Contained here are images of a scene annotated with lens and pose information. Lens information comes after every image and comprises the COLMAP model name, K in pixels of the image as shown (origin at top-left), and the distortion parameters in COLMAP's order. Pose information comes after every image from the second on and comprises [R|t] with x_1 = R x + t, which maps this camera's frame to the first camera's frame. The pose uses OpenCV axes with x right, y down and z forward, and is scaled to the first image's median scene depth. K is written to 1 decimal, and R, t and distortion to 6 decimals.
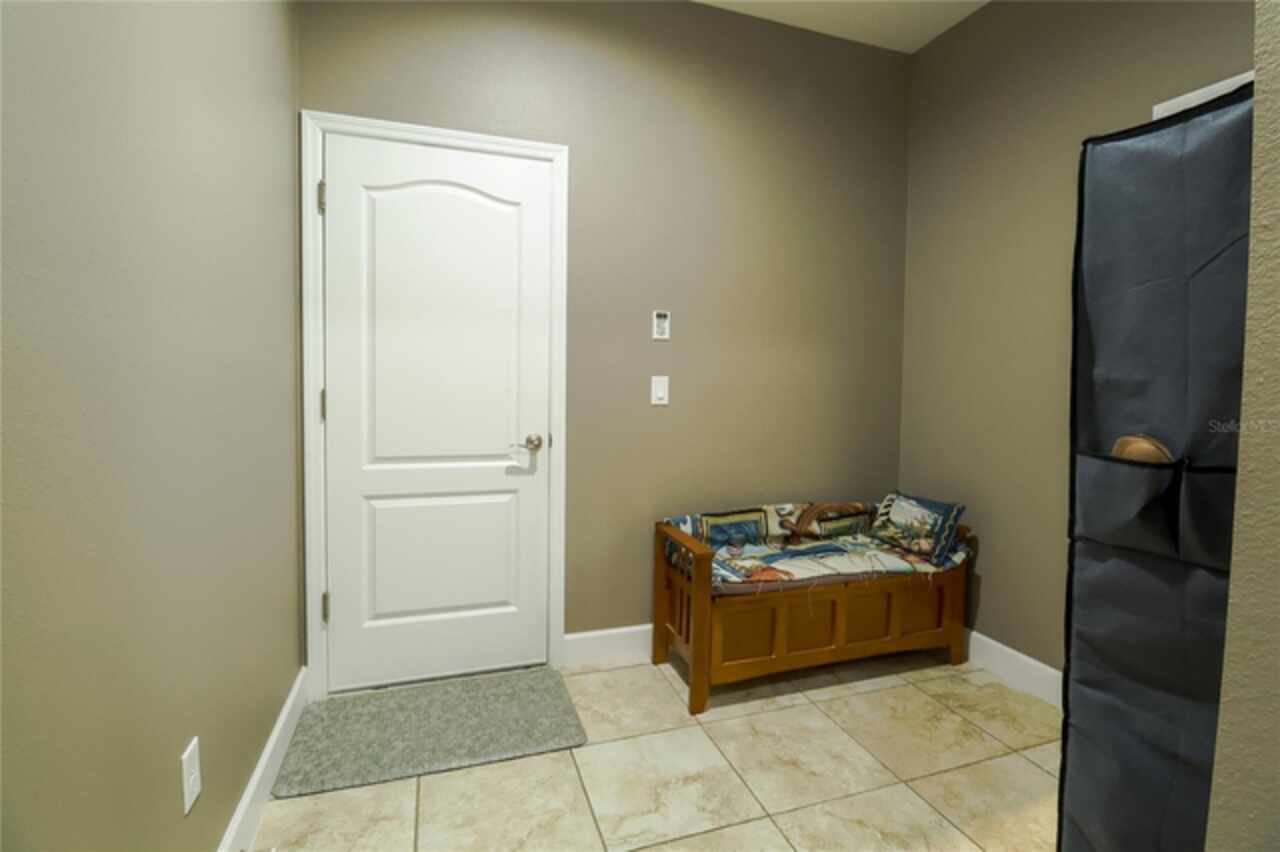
lens RADIAL K [[590.7, 0, 638.8], [0, 590.7, 408.3], [0, 0, 1]] dist [-0.010992, -0.001120]
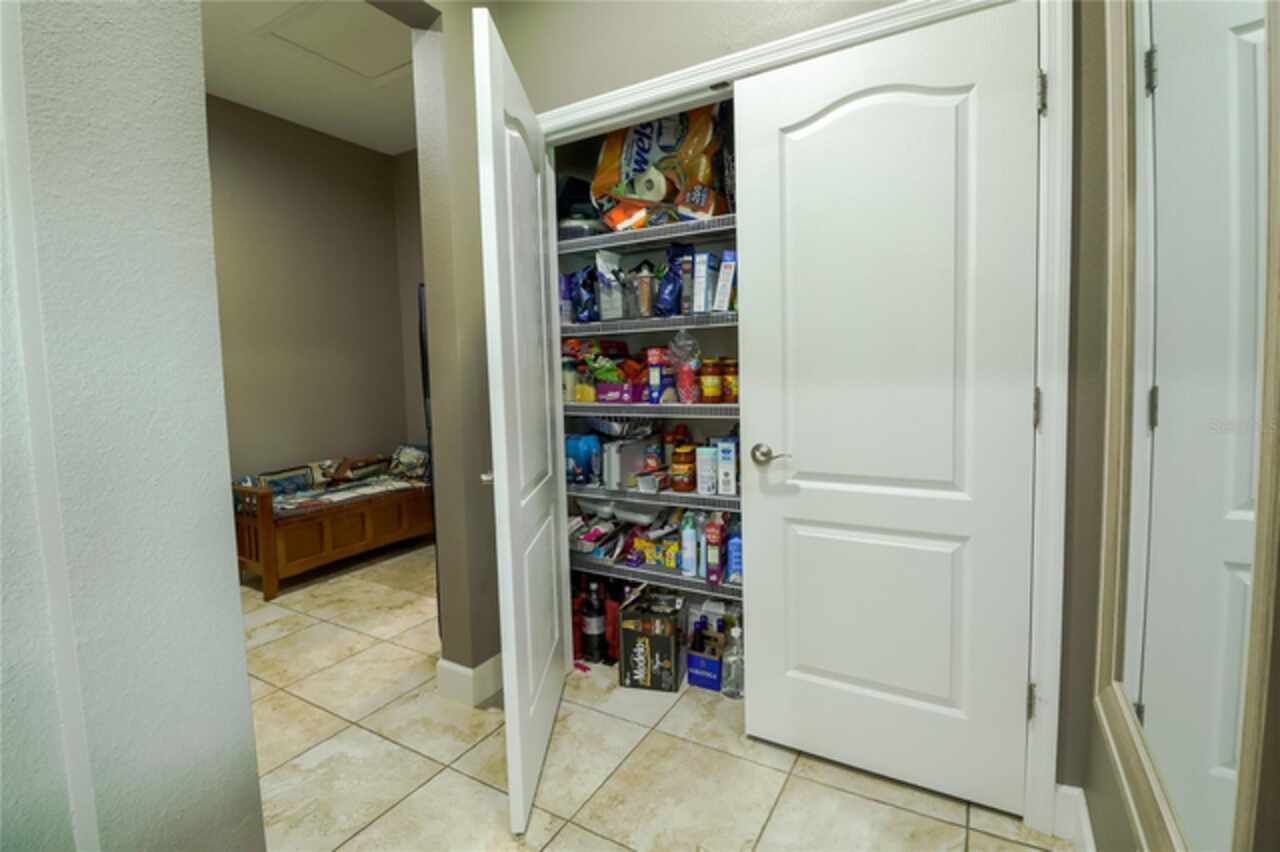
lens RADIAL K [[590.7, 0, 638.8], [0, 590.7, 408.3], [0, 0, 1]] dist [-0.010992, -0.001120]
pose [[0.754033, -0.077600, 0.652237, -0.115323], [0.070038, 0.996834, 0.037630, 0.036705], [-0.653092, 0.017307, 0.757081, -0.659023]]
